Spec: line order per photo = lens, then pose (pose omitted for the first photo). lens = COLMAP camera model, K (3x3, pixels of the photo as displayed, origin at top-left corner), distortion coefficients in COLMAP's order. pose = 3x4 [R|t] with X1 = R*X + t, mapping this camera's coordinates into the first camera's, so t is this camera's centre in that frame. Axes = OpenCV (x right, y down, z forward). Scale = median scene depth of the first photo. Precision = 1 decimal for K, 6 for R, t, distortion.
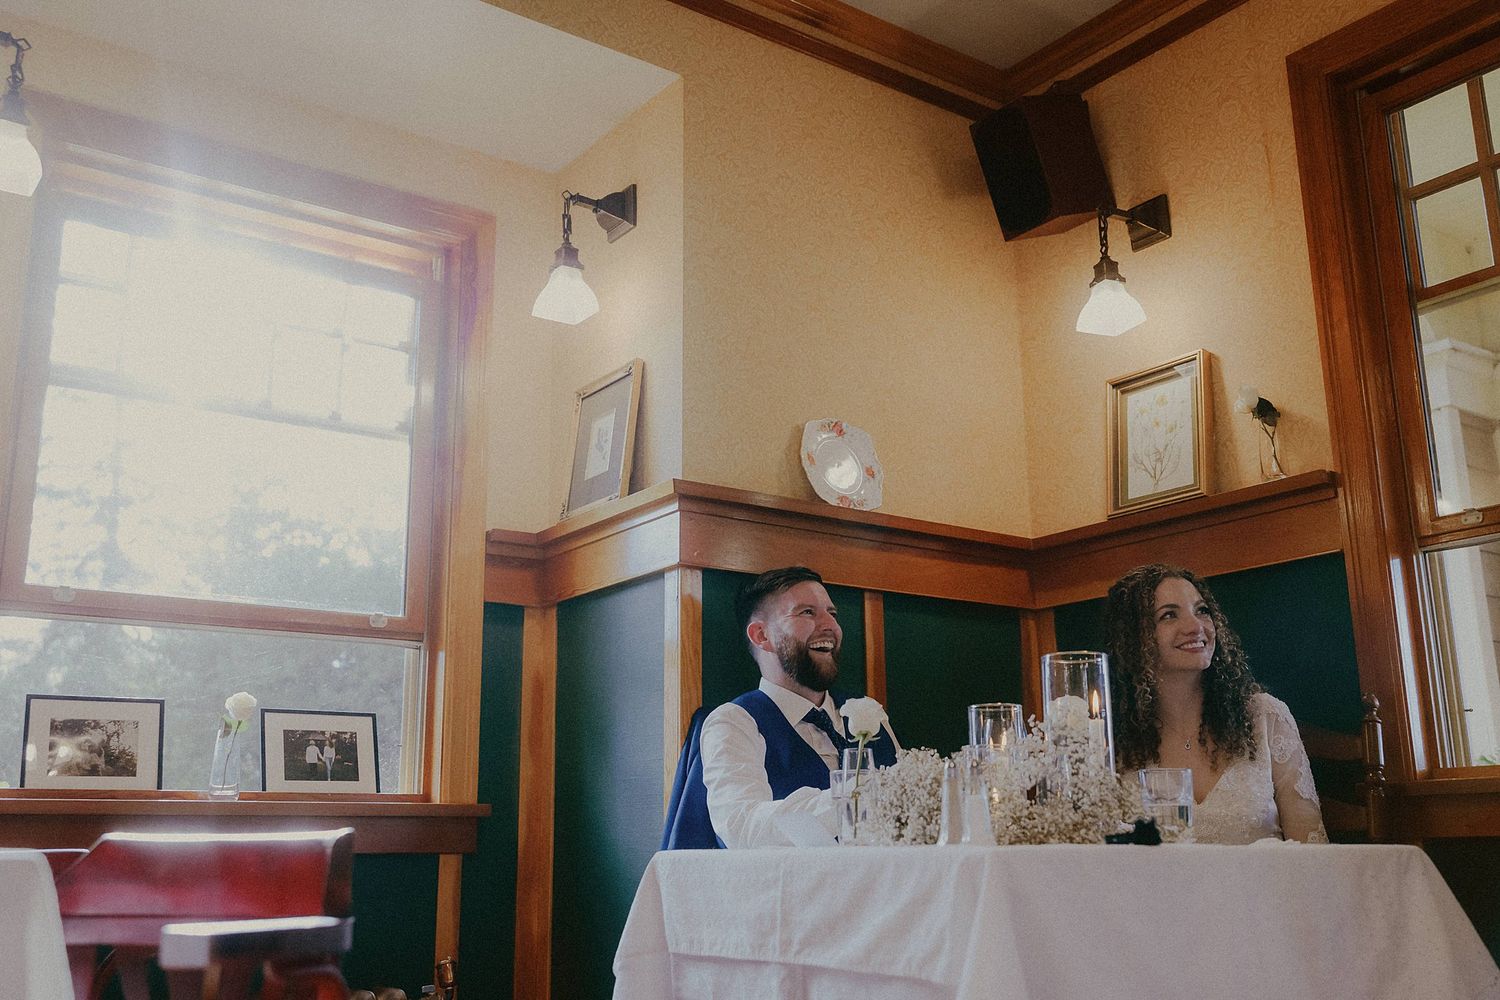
lens RADIAL K [[1387.3, 0, 750.0], [0, 1387.3, 500.0], [0, 0, 1]] dist [0.009914, -0.023661]
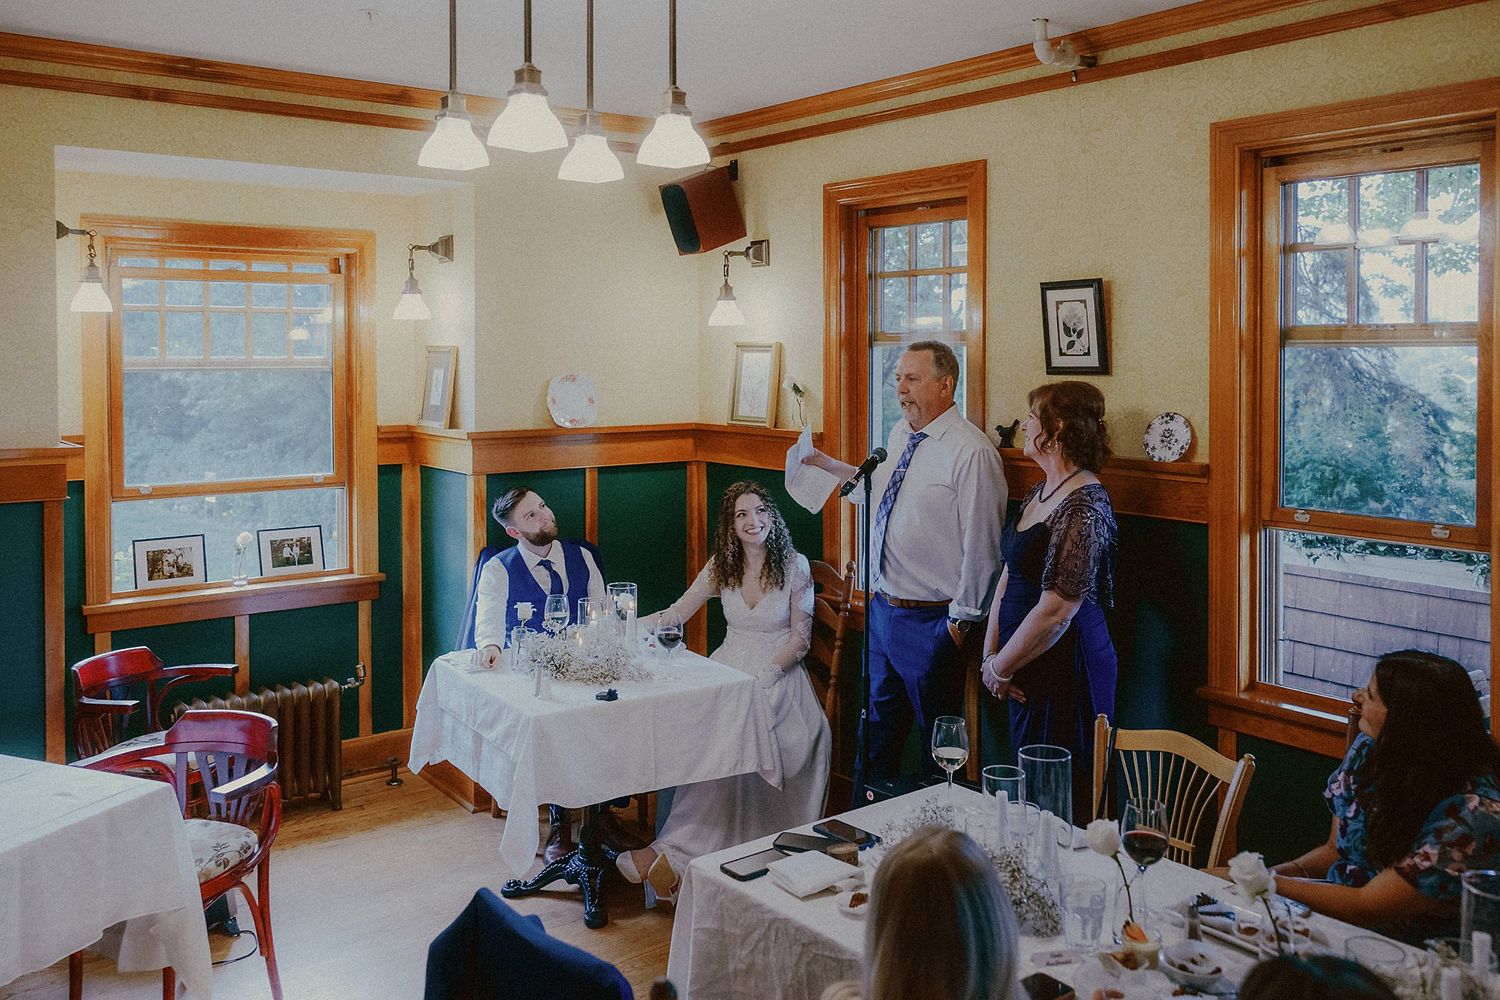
lens RADIAL K [[1223.5, 0, 724.3], [0, 1223.5, 375.5], [0, 0, 1]] dist [-0.002683, 0.007117]
pose [[0.999805, 0.013784, 0.014166, 0.237803], [-0.017006, 0.965159, 0.261109, -0.470339], [-0.010074, -0.261299, 0.965205, -0.511011]]
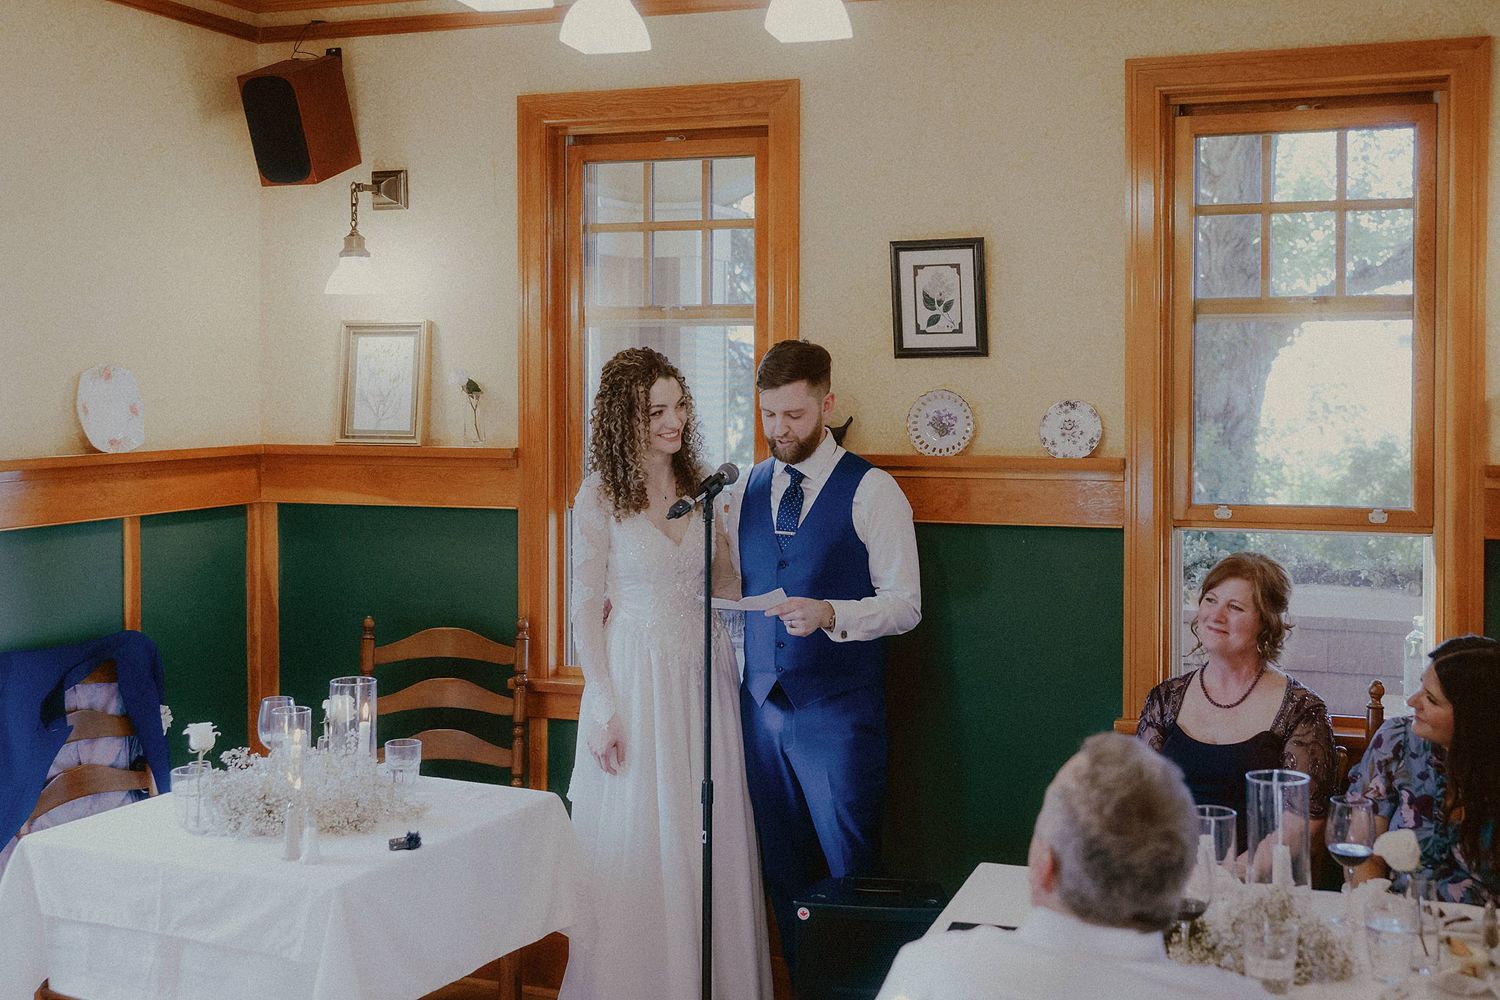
lens RADIAL K [[1681.9, 0, 750.4], [0, 1681.9, 419.1], [0, 0, 1]] dist [-0.002346, -0.034852]
pose [[0.829955, -0.002467, 0.557825, -0.258877], [-0.145368, 0.964482, 0.220551, -0.388546], [-0.538557, -0.264138, 0.800118, -0.351758]]
